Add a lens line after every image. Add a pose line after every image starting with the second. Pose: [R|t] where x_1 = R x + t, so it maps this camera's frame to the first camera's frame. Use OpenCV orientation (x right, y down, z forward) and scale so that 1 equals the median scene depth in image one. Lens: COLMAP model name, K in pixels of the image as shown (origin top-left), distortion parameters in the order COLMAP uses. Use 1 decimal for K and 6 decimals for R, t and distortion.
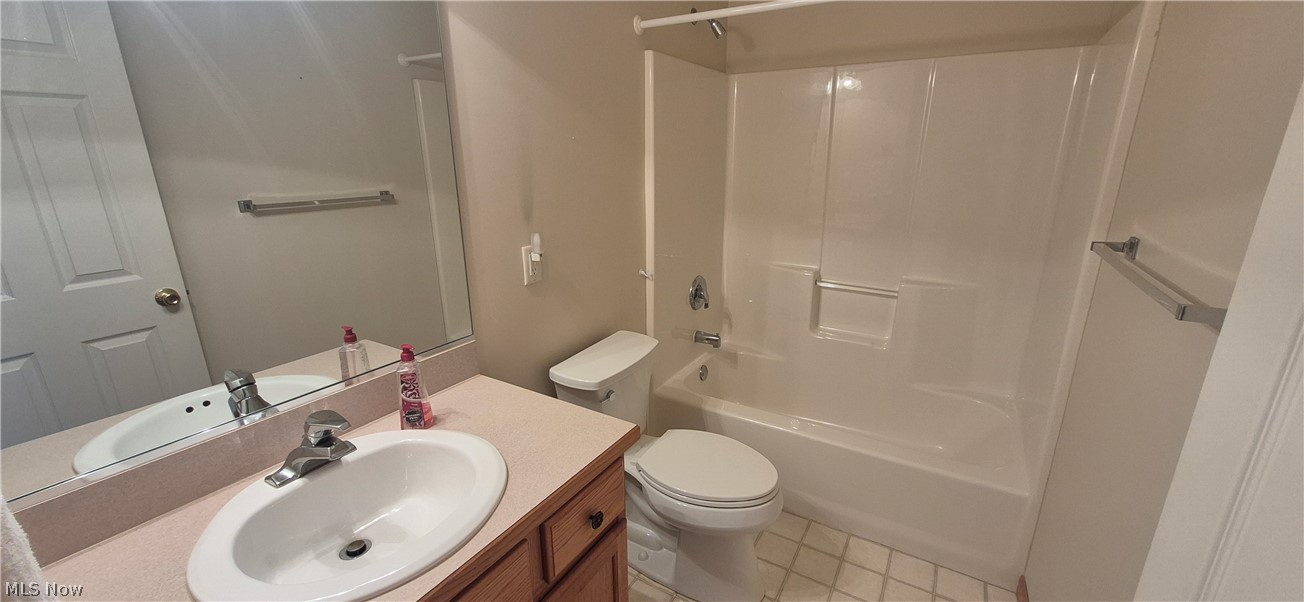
lens RADIAL K [[512.2, 0, 652.0], [0, 512.2, 297.8], [0, 0, 1]] dist [-0.000380, 0.000161]
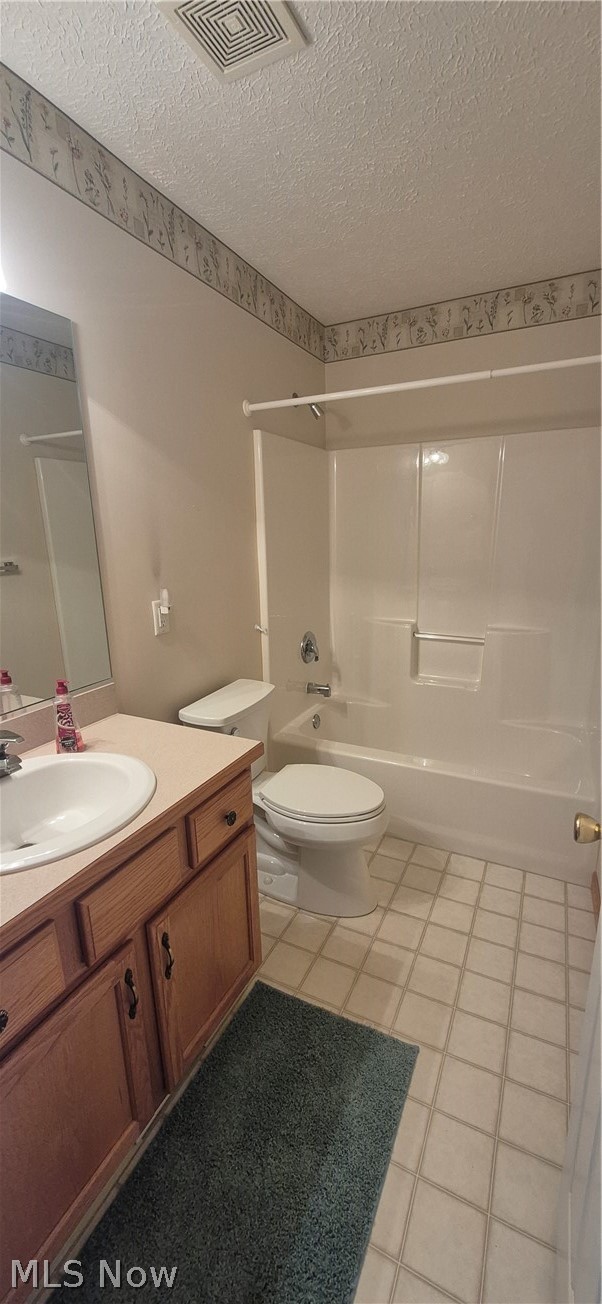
lens RADIAL K [[512.2, 0, 298.0], [0, 512.2, 652.9], [0, 0, 1]] dist [-0.000380, 0.000161]
pose [[0.996980, -0.034708, 0.069471, -0.012198], [0.037256, 0.998667, -0.035717, 0.055365], [-0.068139, 0.038197, 0.996944, -0.121945]]
